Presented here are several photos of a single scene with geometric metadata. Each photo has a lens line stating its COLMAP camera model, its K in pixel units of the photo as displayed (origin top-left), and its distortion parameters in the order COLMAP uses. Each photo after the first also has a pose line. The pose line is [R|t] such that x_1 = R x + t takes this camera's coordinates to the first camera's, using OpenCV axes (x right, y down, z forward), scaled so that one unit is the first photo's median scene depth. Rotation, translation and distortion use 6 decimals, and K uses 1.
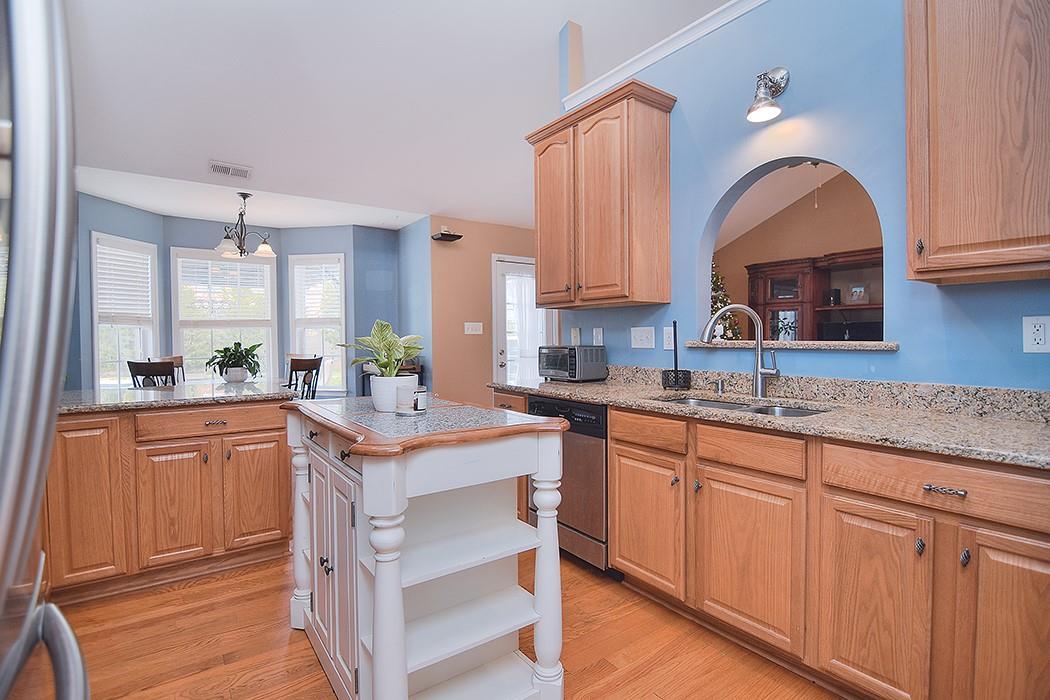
lens RADIAL K [[505.5, 0, 528.5], [0, 505.5, 351.4], [0, 0, 1]] dist [-0.014935, -0.000527]
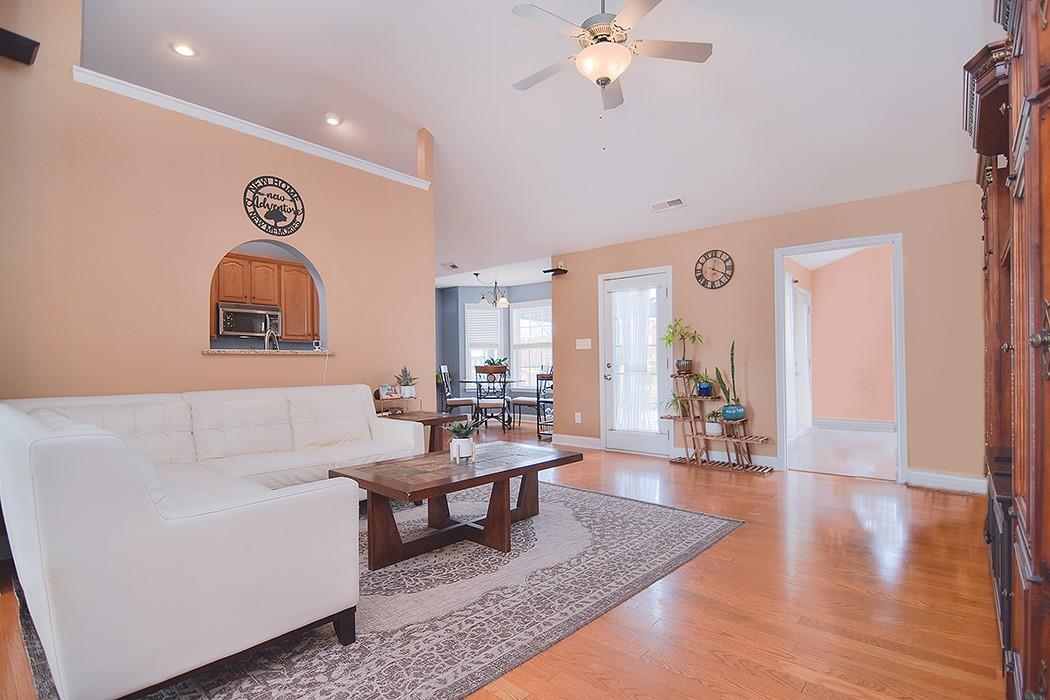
lens RADIAL K [[505.5, 0, 528.5], [0, 505.5, 351.4], [0, 0, 1]] dist [-0.014935, -0.000527]
pose [[0.228420, -0.017967, -0.973397, 1.020088], [-0.025989, 0.999361, -0.024545, 0.002462], [0.973216, 0.030904, 0.227807, 0.650222]]
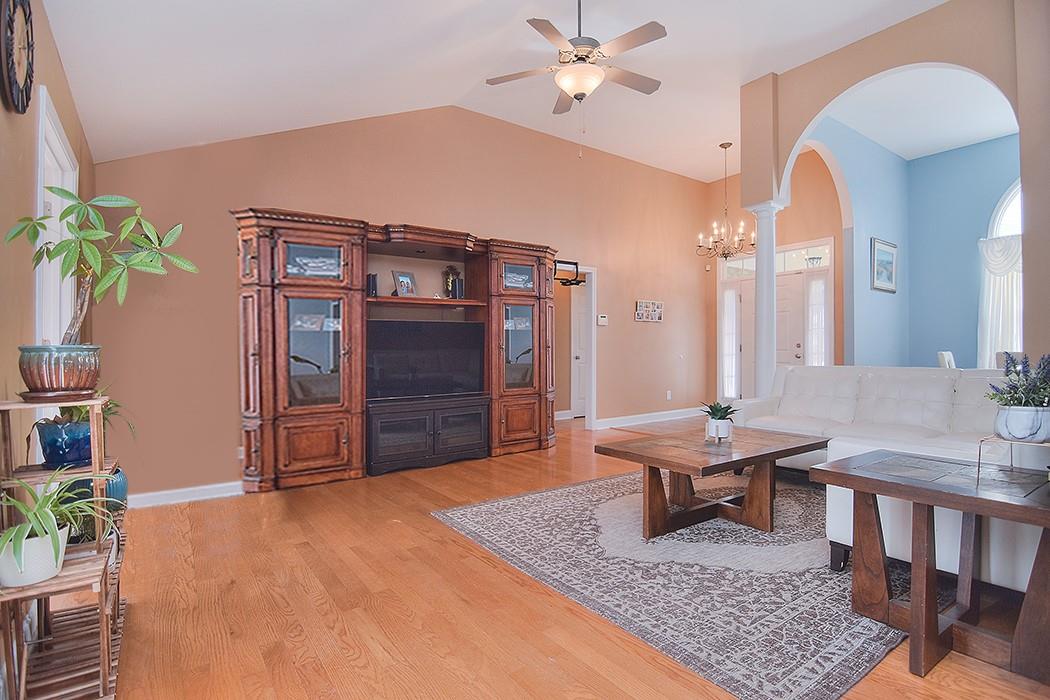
lens RADIAL K [[506.2, 0, 525.0], [0, 506.2, 350.0], [0, 0, 1]] dist [-0.017005, -0.001398]
pose [[0.003929, 0.007808, 0.999962, -0.146844], [0.043585, 0.999018, -0.007972, 0.001645], [-0.999042, 0.043614, 0.003585, 0.931765]]
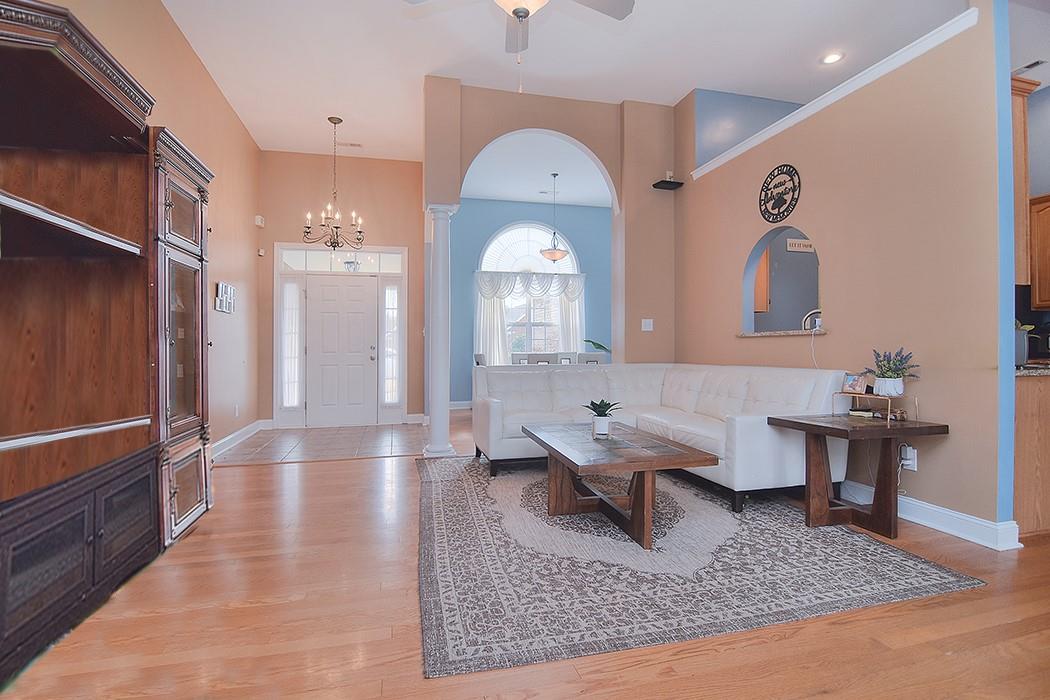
lens RADIAL K [[505.5, 0, 528.5], [0, 505.5, 351.4], [0, 0, 1]] dist [-0.014935, -0.000527]
pose [[-0.930676, 0.010168, 0.365703, 0.304592], [0.022921, 0.999270, 0.030548, -0.010946], [-0.365126, 0.036813, -0.930230, 1.306008]]
